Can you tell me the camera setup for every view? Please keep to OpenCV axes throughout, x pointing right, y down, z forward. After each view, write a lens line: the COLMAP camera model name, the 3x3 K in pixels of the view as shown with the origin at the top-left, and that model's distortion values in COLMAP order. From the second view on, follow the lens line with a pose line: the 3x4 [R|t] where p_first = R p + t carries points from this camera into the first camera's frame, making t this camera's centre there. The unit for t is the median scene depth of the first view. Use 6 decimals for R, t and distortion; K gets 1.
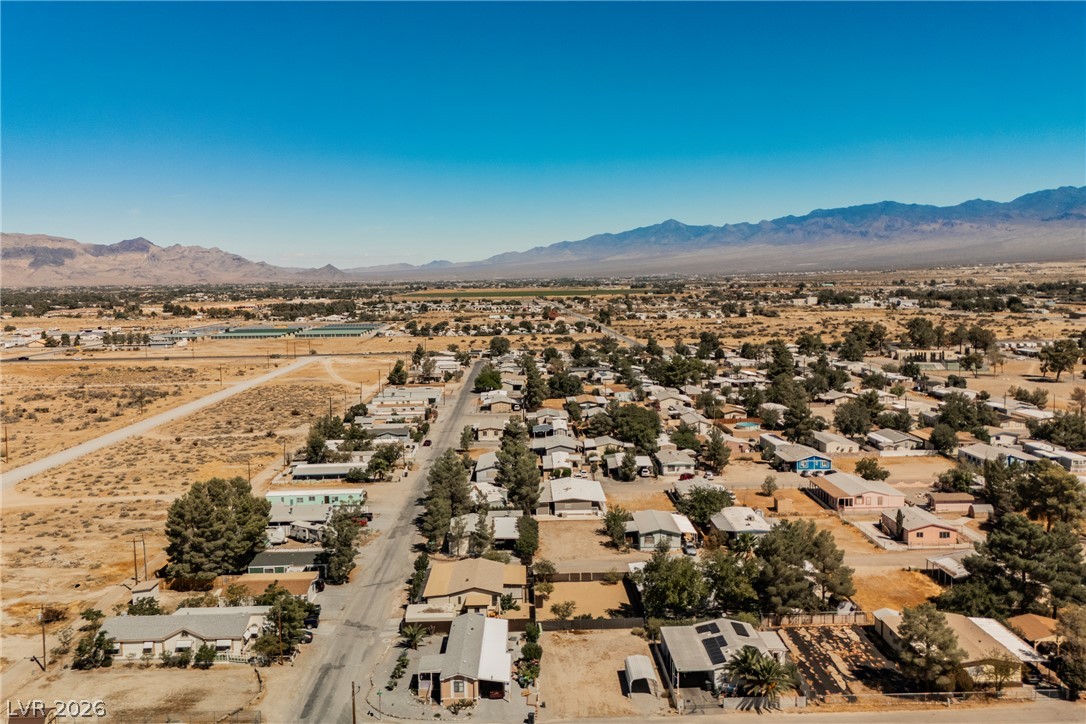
lens RADIAL K [[947.0, 0, 544.3], [0, 947.0, 359.8], [0, 0, 1]] dist [0.079612, -0.080947]
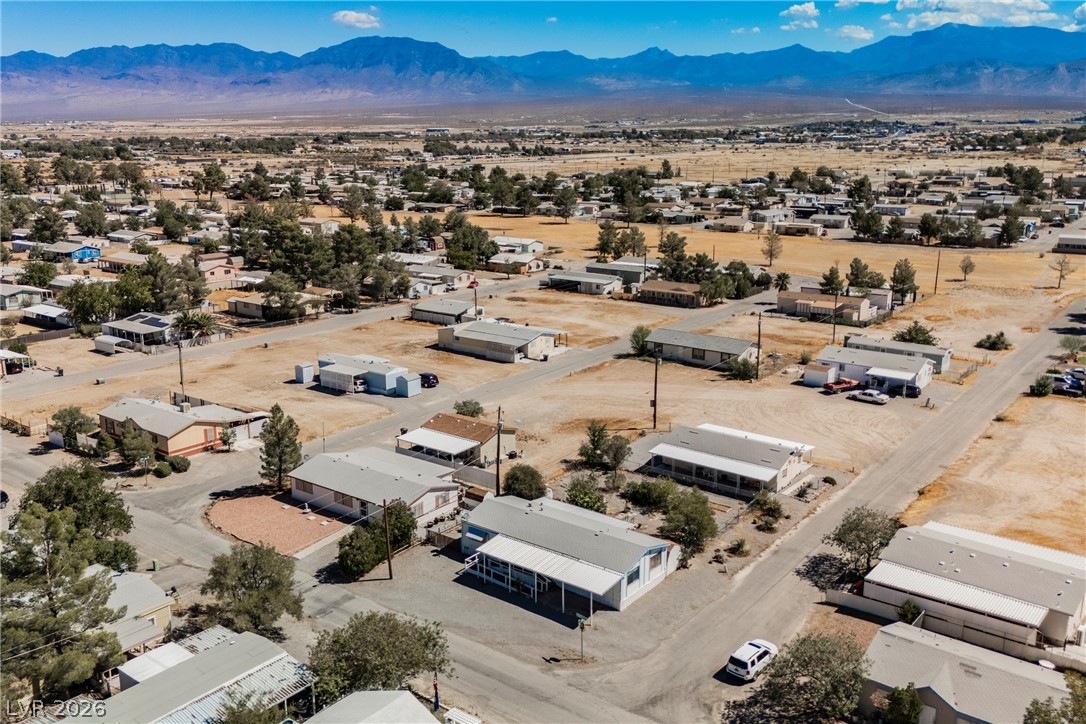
lens RADIAL K [[947.0, 0, 544.3], [0, 947.0, 359.8], [0, 0, 1]] dist [0.079612, -0.080947]
pose [[0.627748, -0.170021, 0.759622, -0.324715], [0.061217, 0.983616, 0.169567, 0.078776], [-0.776006, -0.059944, 0.627871, -0.231678]]
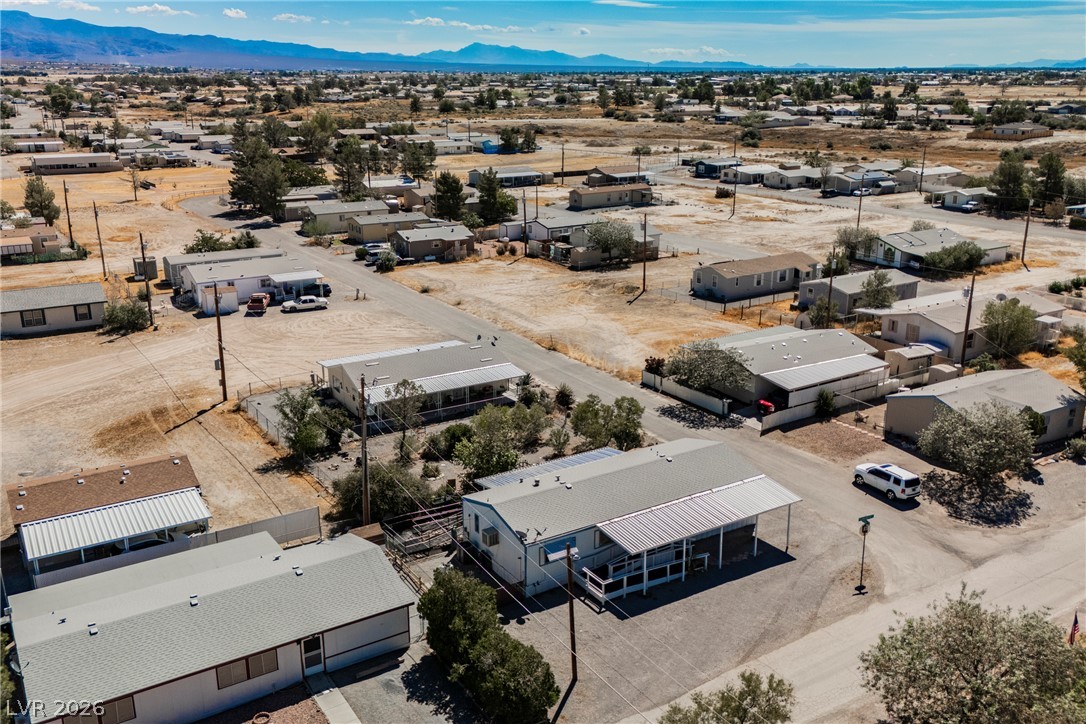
lens RADIAL K [[943.4, 0, 543.0], [0, 943.4, 362.0], [0, 0, 1]] dist [0.090852, -0.091945]
pose [[-0.515004, -0.230656, 0.825571, -0.238156], [0.087959, 0.943812, 0.318562, 0.093877], [-0.852663, 0.236677, -0.465779, 0.147376]]
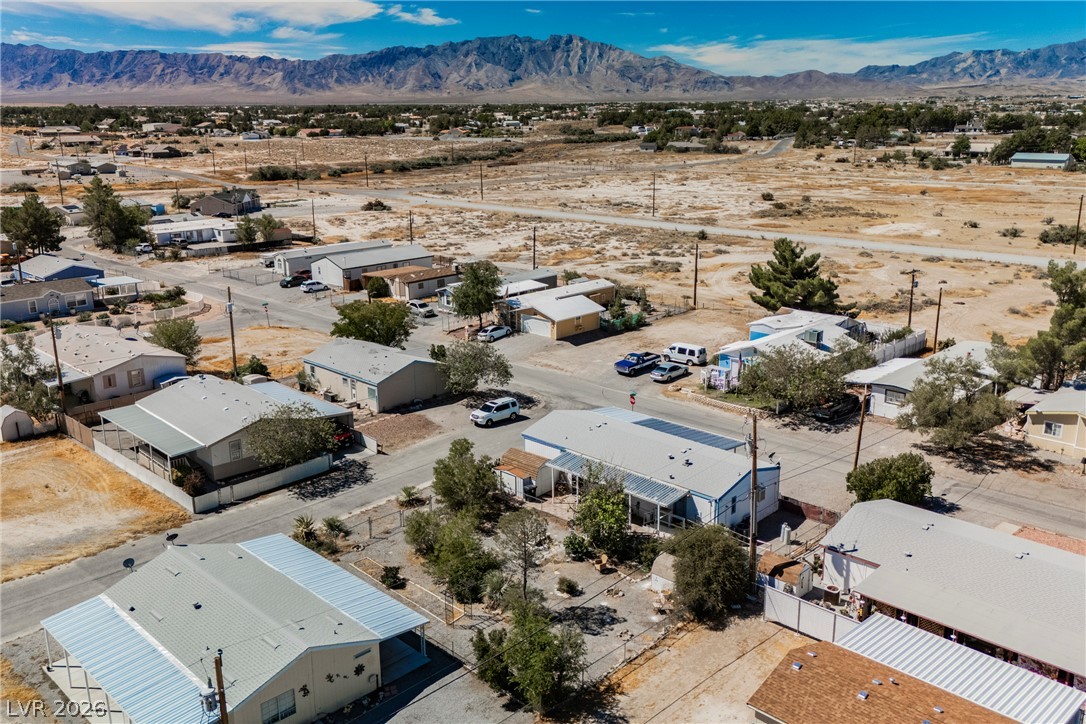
lens RADIAL K [[947.2, 0, 543.0], [0, 947.2, 362.0], [0, 0, 1]] dist [0.074375, -0.060493]
pose [[-0.718258, 0.207749, -0.664038, 0.203145], [-0.039736, 0.940577, 0.337248, 0.083036], [0.694641, 0.268617, -0.667322, 0.191506]]
